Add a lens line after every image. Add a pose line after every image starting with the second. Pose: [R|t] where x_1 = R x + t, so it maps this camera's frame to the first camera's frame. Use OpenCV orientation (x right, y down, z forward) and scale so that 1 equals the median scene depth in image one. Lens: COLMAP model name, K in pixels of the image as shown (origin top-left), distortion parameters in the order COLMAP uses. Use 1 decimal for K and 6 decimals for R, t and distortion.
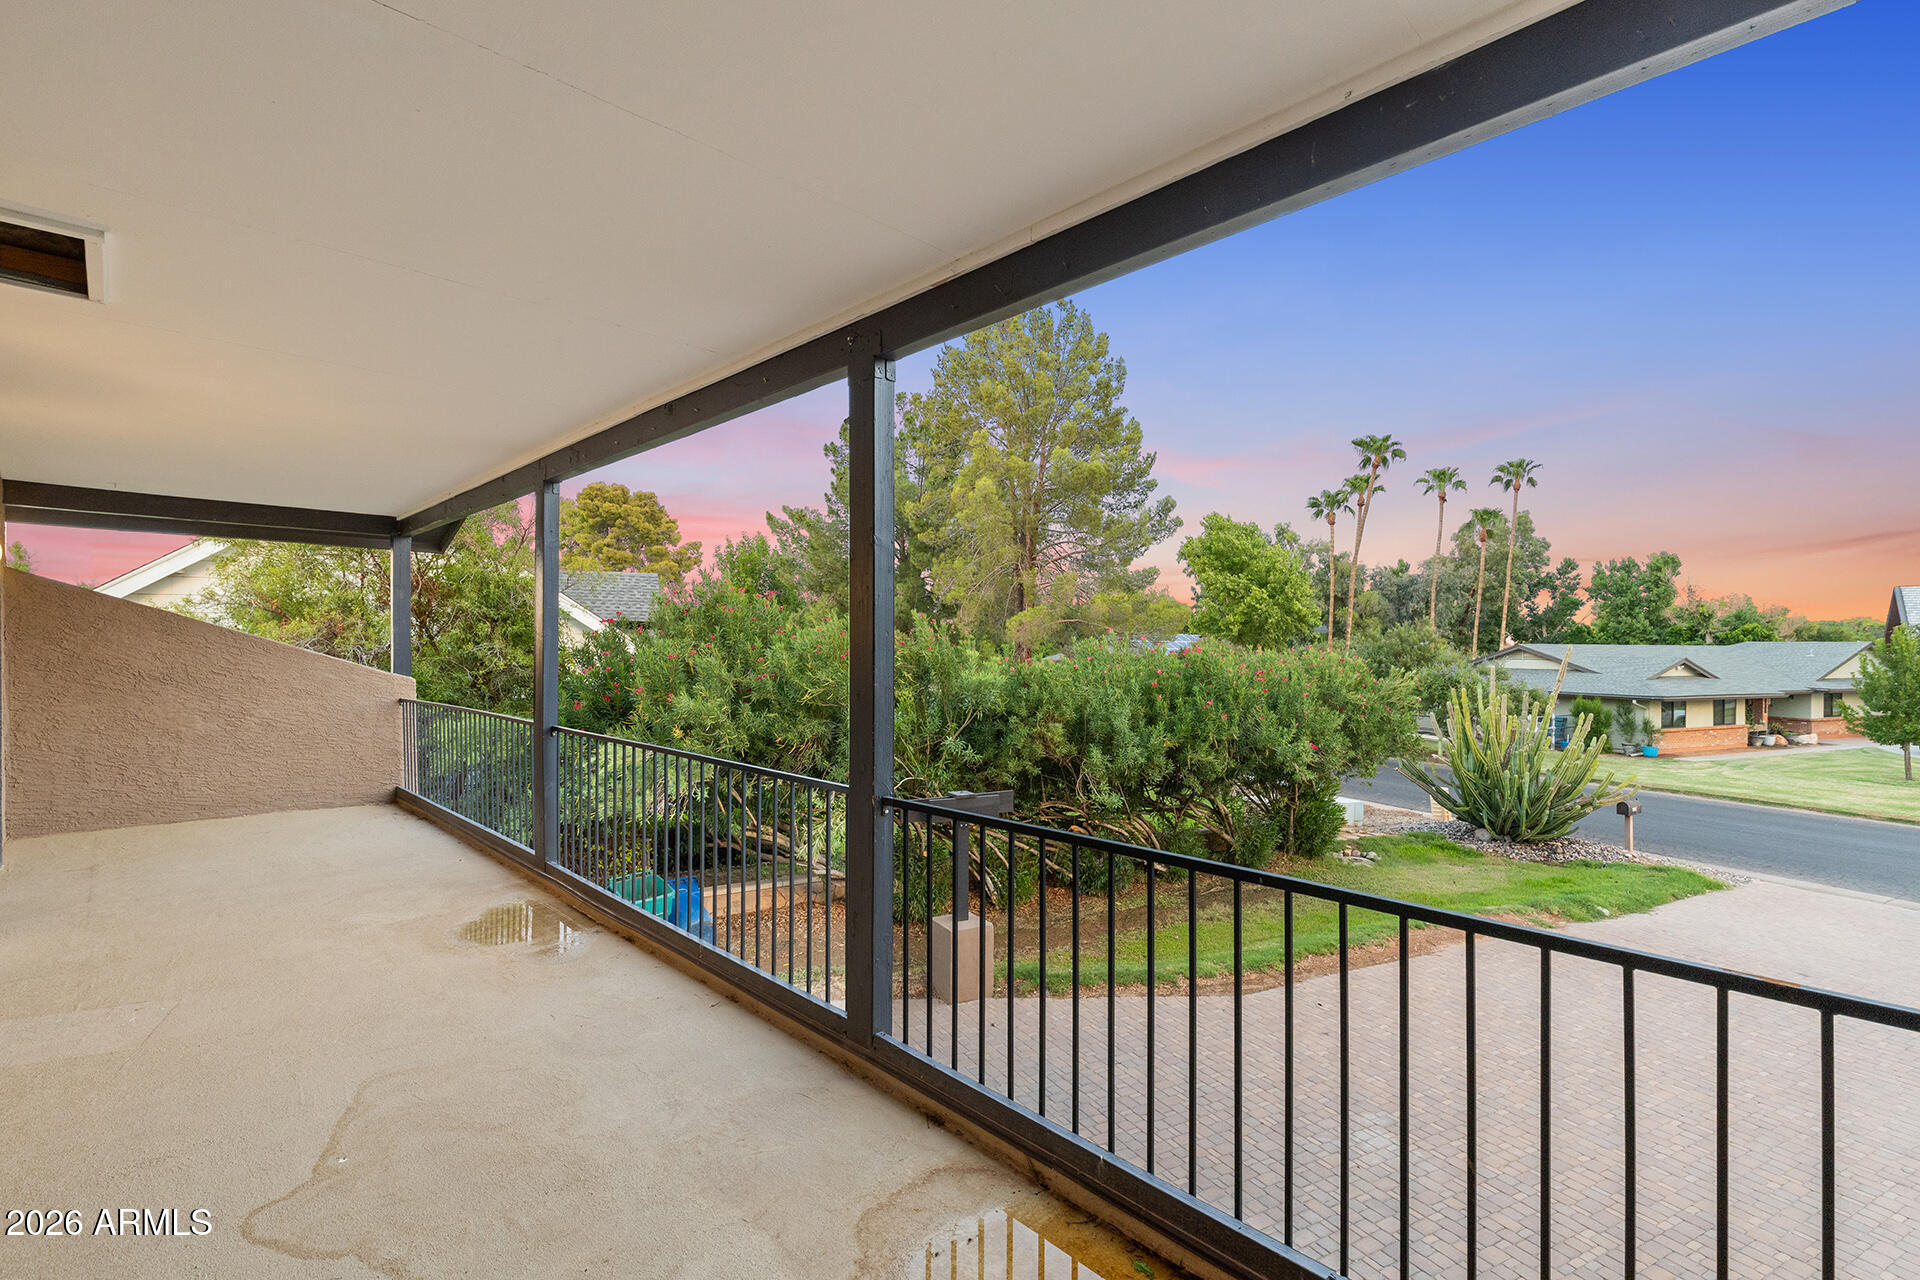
lens RADIAL K [[872.2, 0, 960.0], [0, 872.2, 640.0], [0, 0, 1]] dist [0.001286, 0.000322]
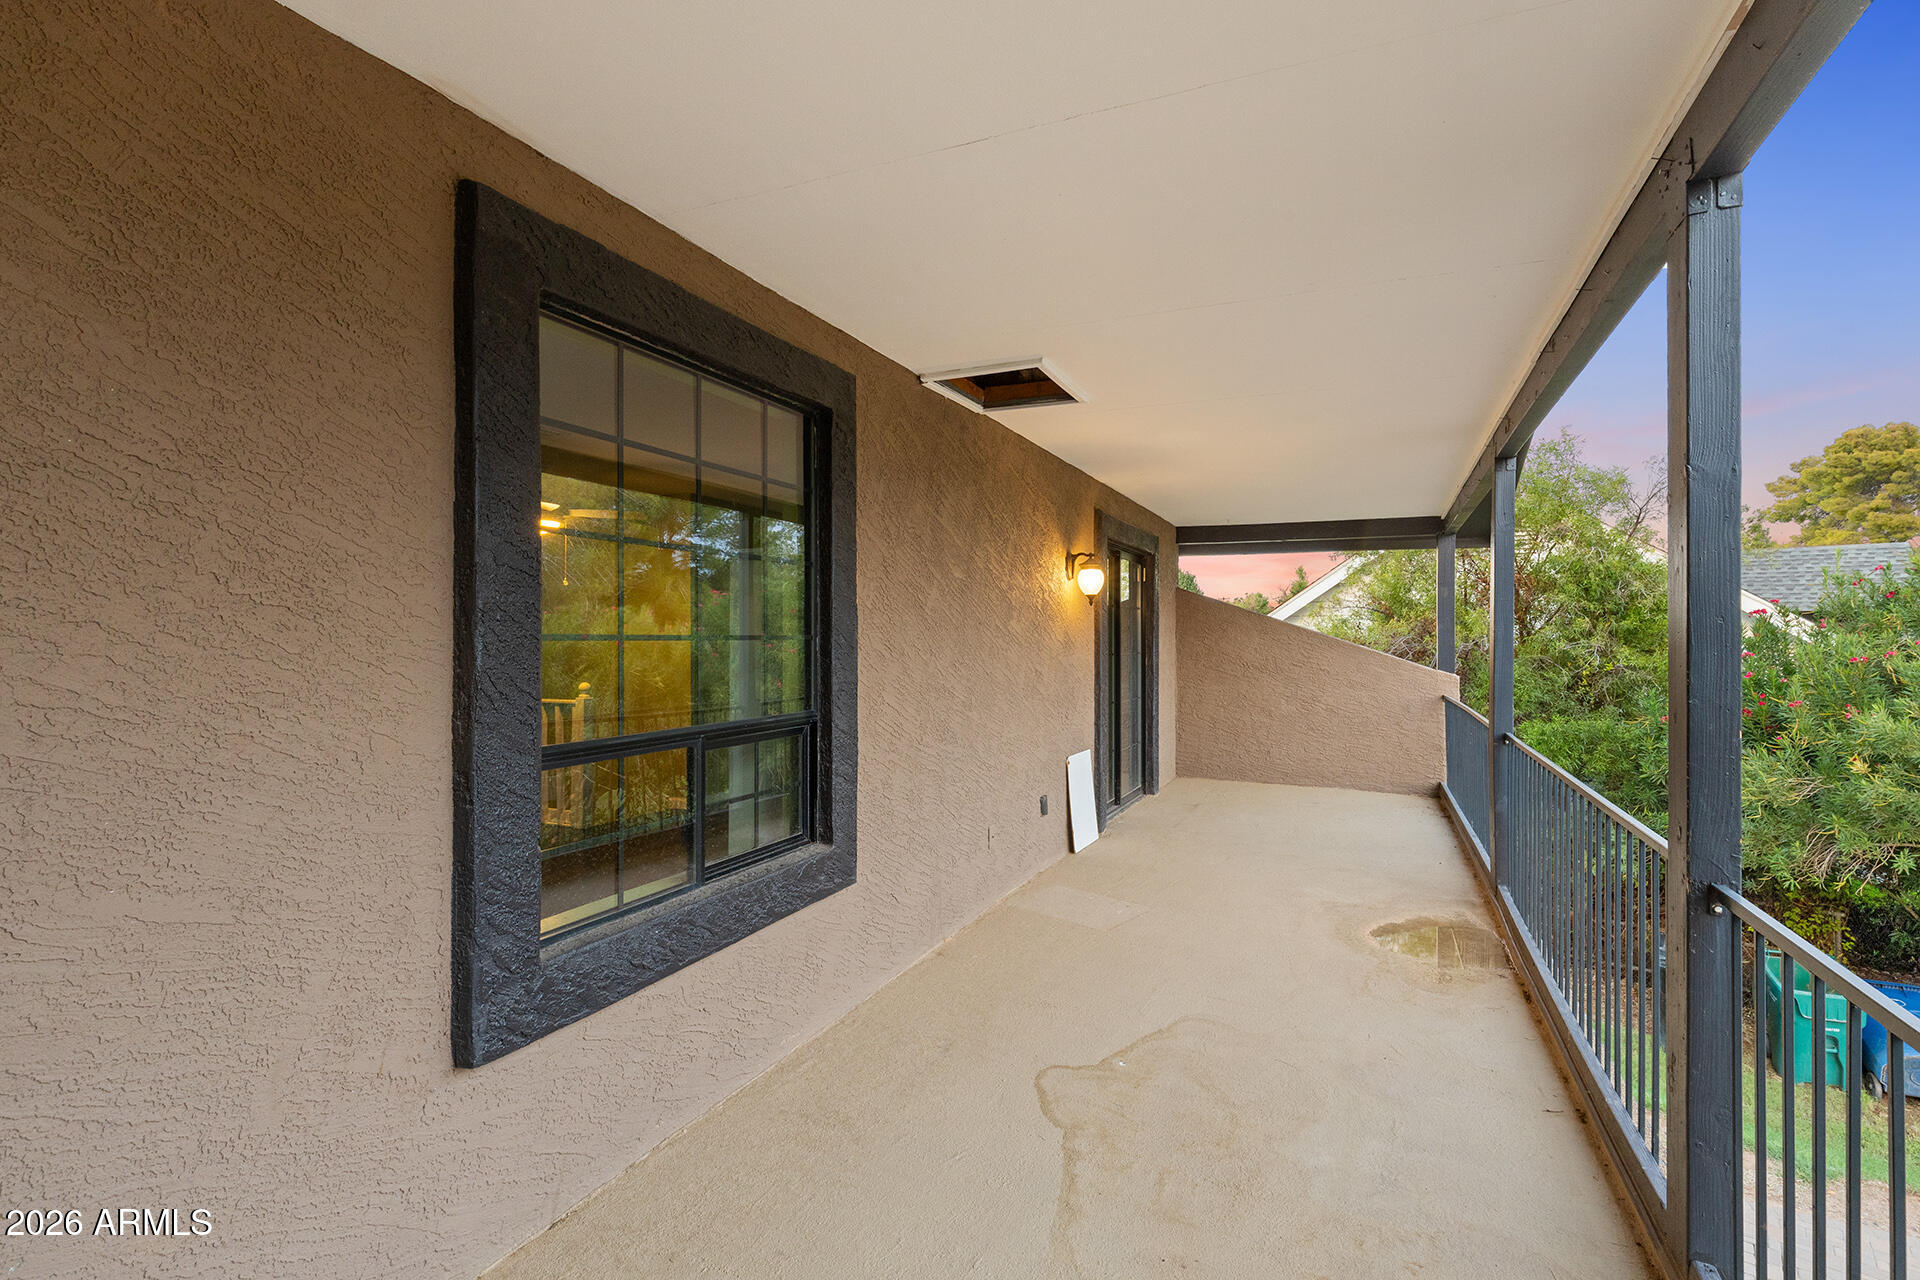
lens RADIAL K [[887.8, 0, 960.0], [0, 887.8, 640.0], [0, 0, 1]] dist [-0.001992, -0.000350]
pose [[0.369335, -0.002854, -0.929292, 0.108516], [0.003811, 0.999992, -0.001556, 0.002950], [0.929288, -0.002967, 0.369343, 0.103867]]
